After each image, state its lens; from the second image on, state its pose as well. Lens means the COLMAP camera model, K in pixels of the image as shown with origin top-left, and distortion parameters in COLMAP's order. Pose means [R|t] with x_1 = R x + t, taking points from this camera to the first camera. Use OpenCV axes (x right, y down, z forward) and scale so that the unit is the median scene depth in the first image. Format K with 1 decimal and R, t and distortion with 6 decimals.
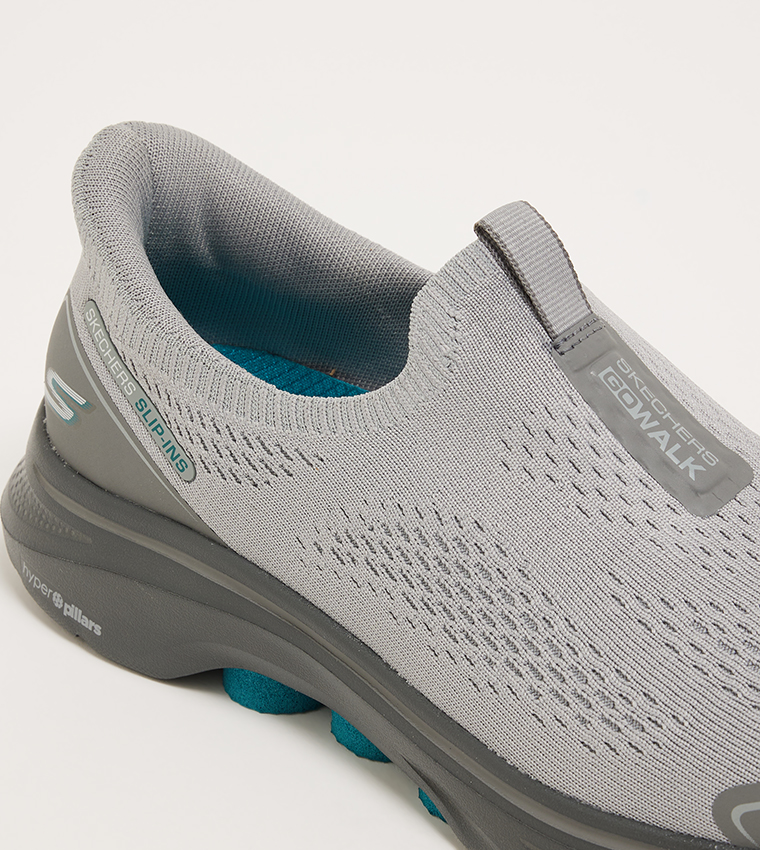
lens RADIAL K [[3124.1, 0, 377.0], [0, 3124.1, 421.9], [0, 0, 1]] dist [-0.047542, 0.000000]
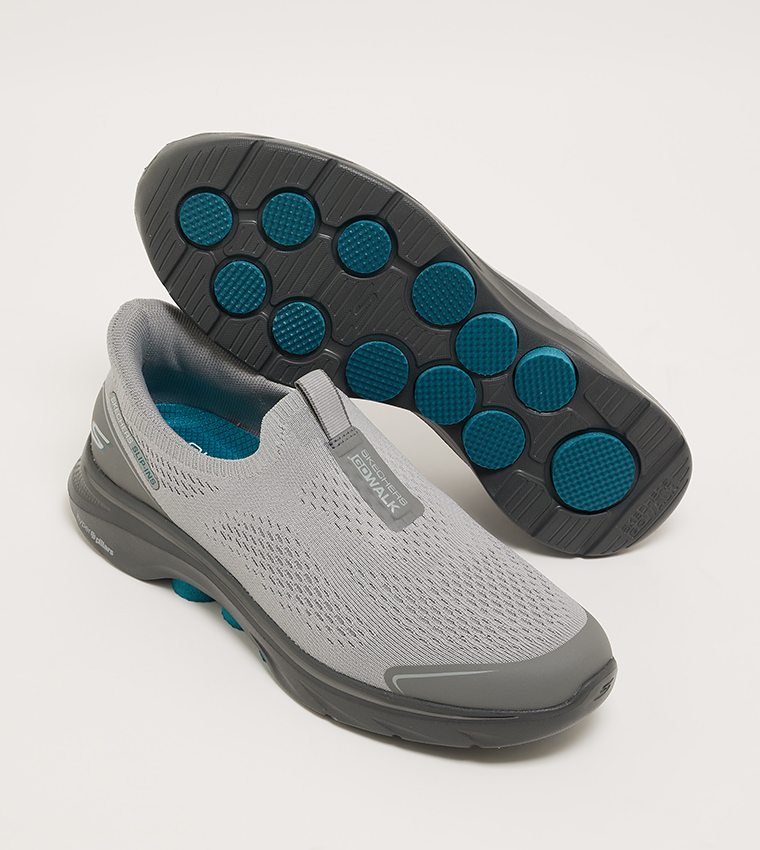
lens RADIAL K [[2329.0, 0, 377.6], [0, 2329.0, 422.7], [0, 0, 1]] dist [-0.060129, 0.000000]
pose [[0.998318, 0.054480, -0.019822, 0.117560], [-0.052257, 0.993687, 0.099270, -0.192139], [0.025105, -0.098067, 0.994863, -0.527069]]
